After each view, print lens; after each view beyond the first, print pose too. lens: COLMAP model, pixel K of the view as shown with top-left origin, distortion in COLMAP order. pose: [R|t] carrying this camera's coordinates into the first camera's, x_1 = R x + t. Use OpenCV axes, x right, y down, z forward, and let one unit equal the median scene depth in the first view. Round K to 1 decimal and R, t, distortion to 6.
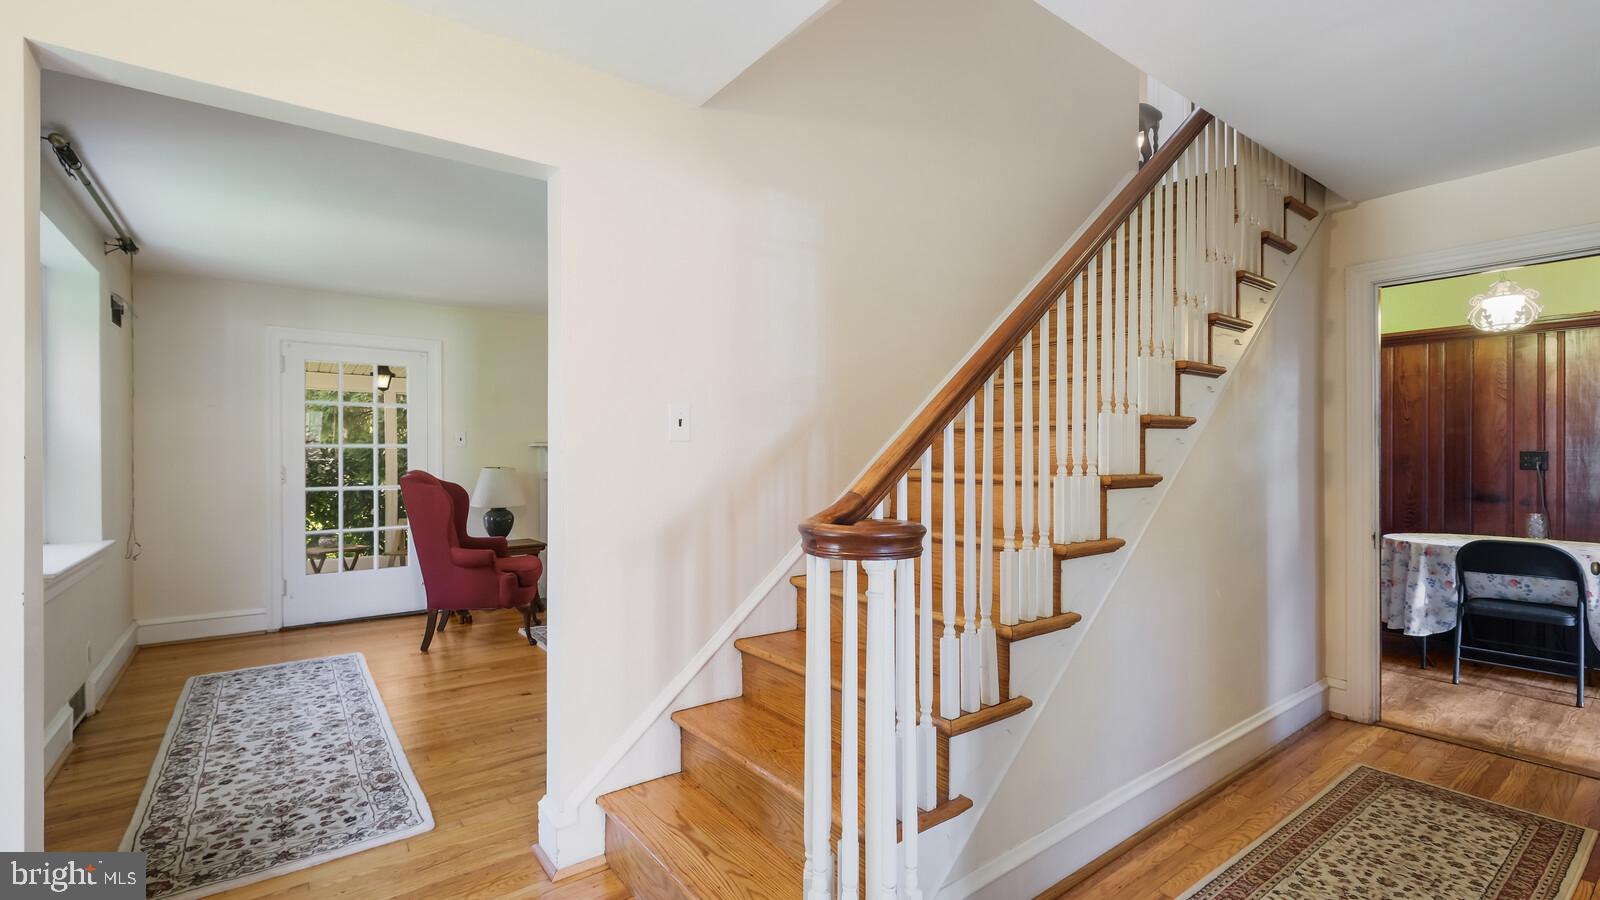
lens RADIAL K [[709.8, 0, 799.7], [0, 709.8, 456.5], [0, 0, 1]] dist [-0.007831, -0.000724]
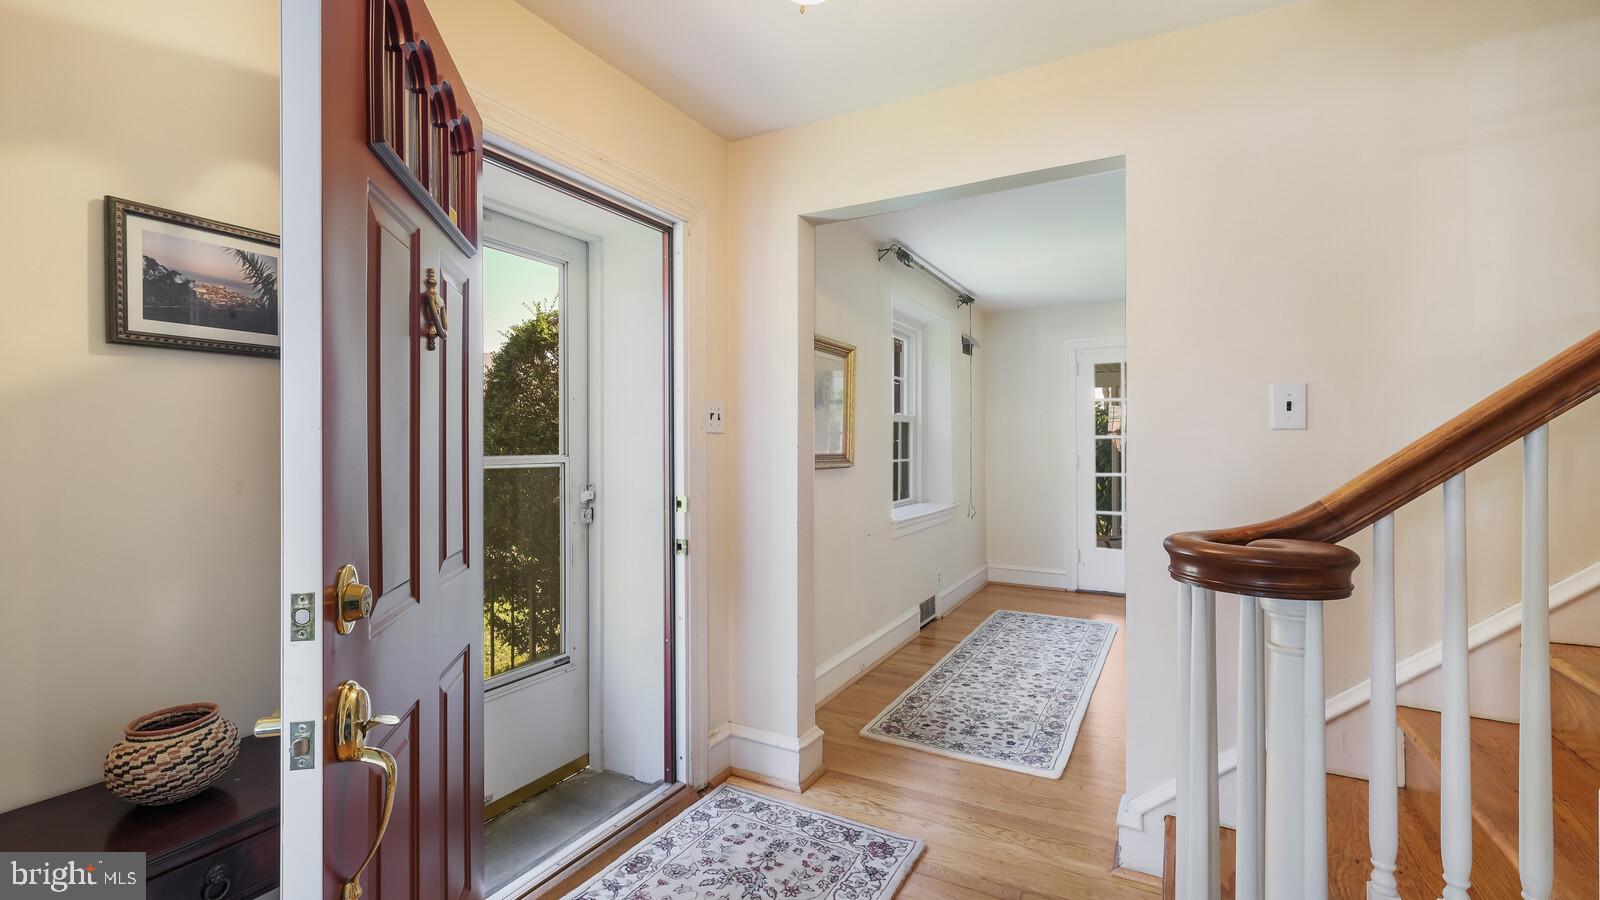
lens RADIAL K [[709.8, 0, 793.2], [0, 709.8, 446.0], [0, 0, 1]] dist [-0.007831, -0.000724]
pose [[0.370792, 0.001782, -0.928714, 0.328382], [-0.000864, 0.999998, 0.001573, -0.003388], [0.928715, 0.000219, 0.370793, 0.172386]]
